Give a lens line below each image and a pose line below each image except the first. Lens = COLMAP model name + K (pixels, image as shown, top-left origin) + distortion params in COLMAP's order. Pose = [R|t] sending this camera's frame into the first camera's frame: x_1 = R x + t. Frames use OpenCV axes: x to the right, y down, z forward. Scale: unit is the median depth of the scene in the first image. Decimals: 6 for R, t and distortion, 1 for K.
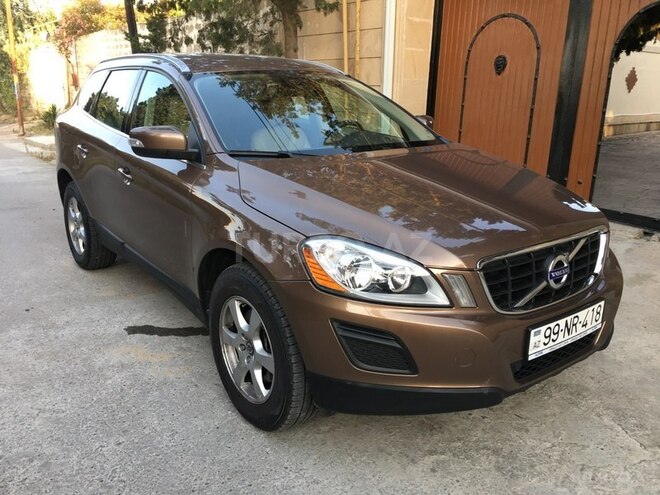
lens RADIAL K [[569.6, 0, 330.0], [0, 569.6, 247.5], [0, 0, 1]] dist [0.013819, 0.002042]
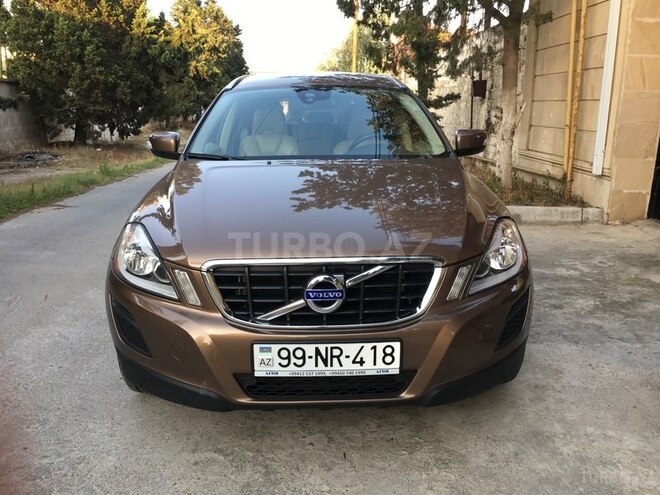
lens RADIAL K [[569.6, 0, 330.0], [0, 569.6, 247.5], [0, 0, 1]] dist [0.013819, 0.002042]
pose [[0.809218, 0.126922, -0.573634, 0.861598], [-0.149242, 0.988766, 0.008240, -0.035700], [0.568236, 0.078942, 0.819070, 0.248765]]
